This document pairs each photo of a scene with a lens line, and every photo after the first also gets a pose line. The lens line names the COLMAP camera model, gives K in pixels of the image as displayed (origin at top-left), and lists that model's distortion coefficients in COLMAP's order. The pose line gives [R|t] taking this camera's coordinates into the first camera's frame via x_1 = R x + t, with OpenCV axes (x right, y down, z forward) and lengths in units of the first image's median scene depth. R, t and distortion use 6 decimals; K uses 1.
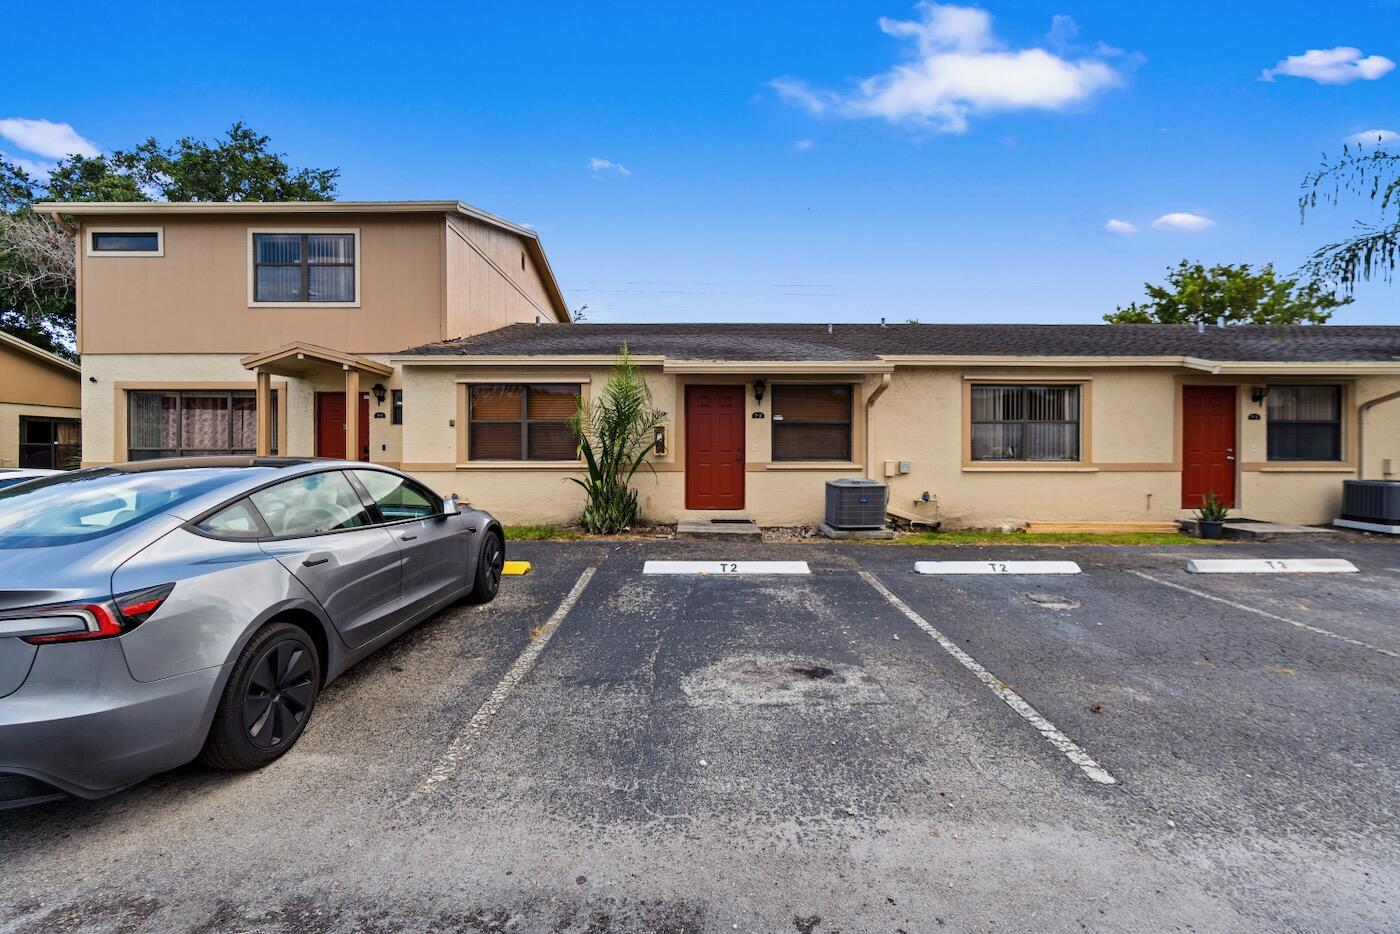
lens RADIAL K [[628.2, 0, 699.3], [0, 628.2, 464.5], [0, 0, 1]] dist [-0.008078, 0.001247]
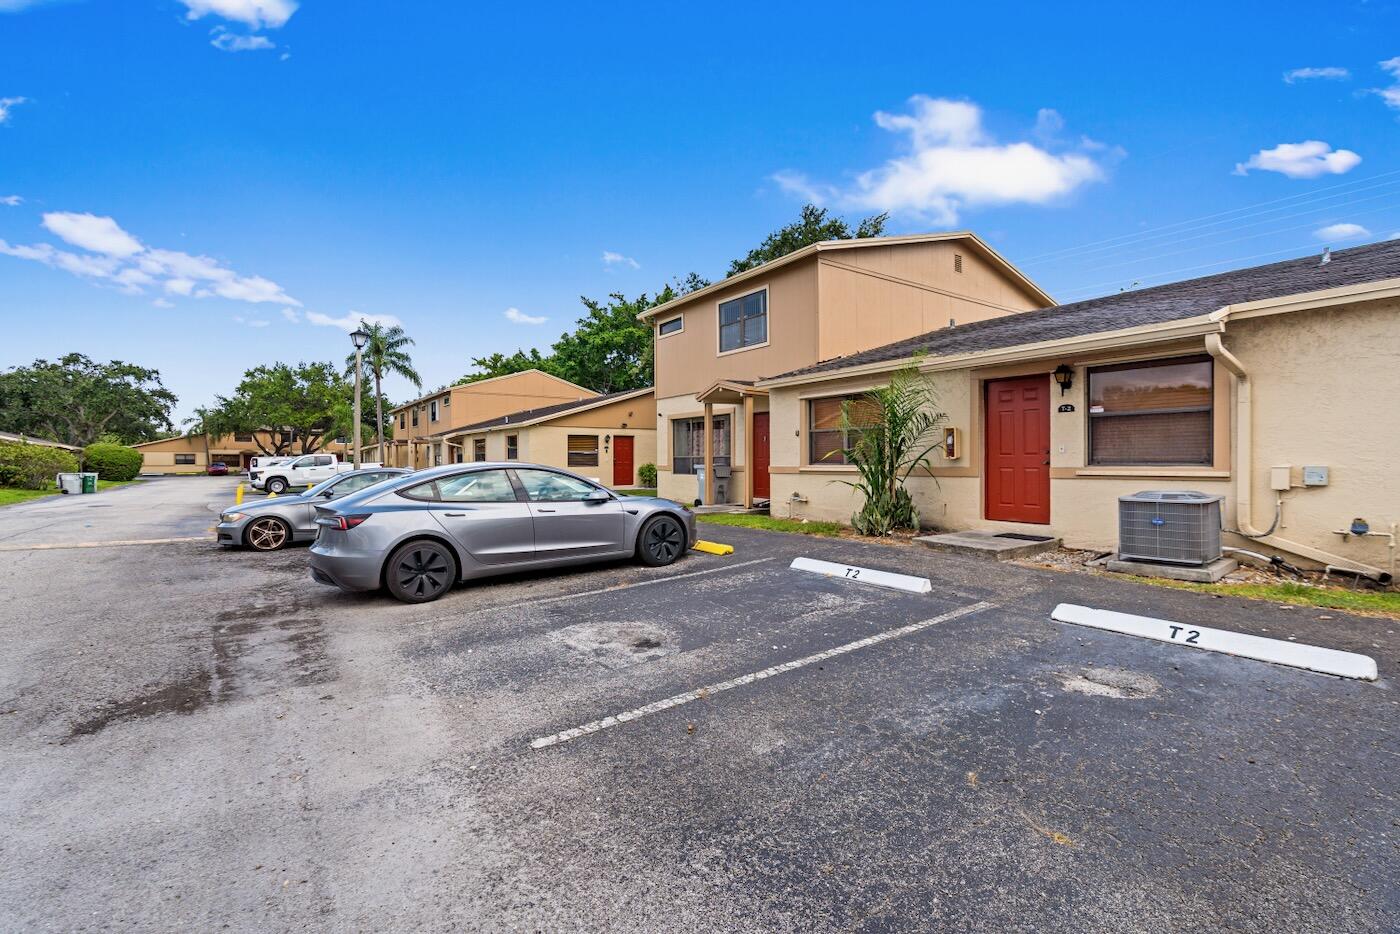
lens RADIAL K [[628.2, 0, 699.3], [0, 628.2, 464.5], [0, 0, 1]] dist [-0.008078, 0.001247]
pose [[0.574509, 0.001302, -0.818497, 0.536549], [-0.006788, 0.999972, -0.003174, -0.001243], [0.818470, 0.007379, 0.574502, 0.177884]]
